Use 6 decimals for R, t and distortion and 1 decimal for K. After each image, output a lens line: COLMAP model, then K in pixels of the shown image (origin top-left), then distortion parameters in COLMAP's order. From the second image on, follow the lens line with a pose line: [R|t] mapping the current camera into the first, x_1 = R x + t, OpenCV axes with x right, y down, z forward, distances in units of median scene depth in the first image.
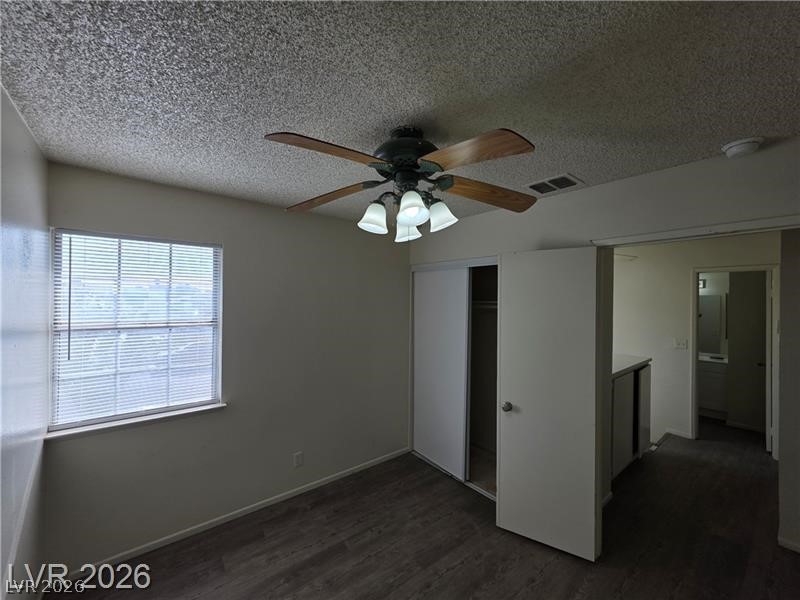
lens RADIAL K [[322.5, 0, 401.9], [0, 322.5, 300.8], [0, 0, 1]] dist [0.002629, -0.000374]
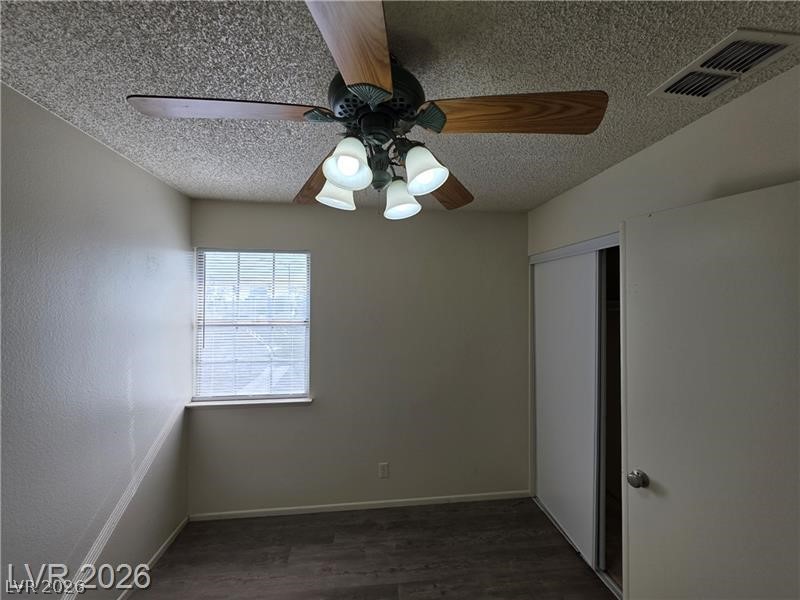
lens RADIAL K [[322.5, 0, 401.1], [0, 322.5, 300.0], [0, 0, 1]] dist [0.002629, -0.000374]
pose [[0.845126, -0.010838, -0.534457, 0.275988], [0.003270, 0.999881, -0.015105, 0.010239], [0.534557, 0.011018, 0.845060, 0.268258]]
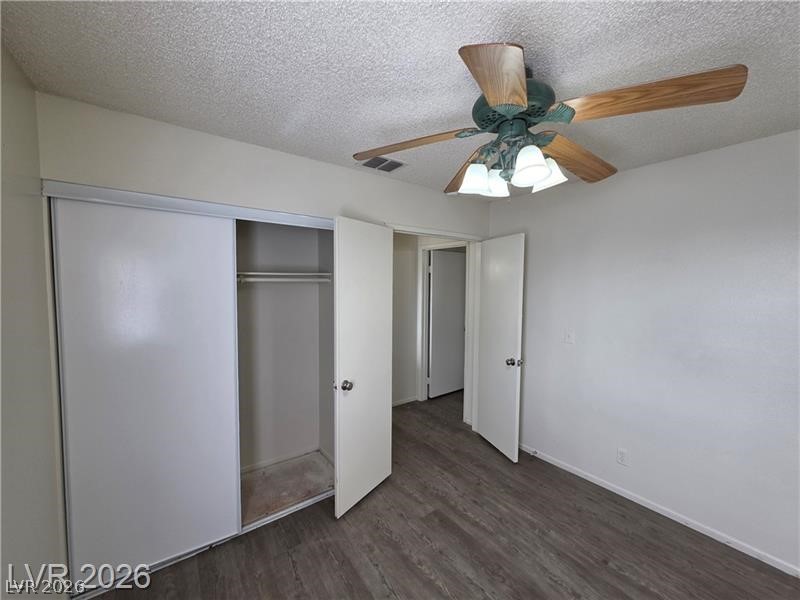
lens RADIAL K [[322.5, 0, 403.8], [0, 322.5, 300.7], [0, 0, 1]] dist [0.002629, -0.000374]
pose [[0.033440, -0.072047, 0.996841, -0.576051], [-0.006897, 0.997358, 0.072316, 0.015349], [-0.999417, -0.009293, 0.032855, 0.803737]]
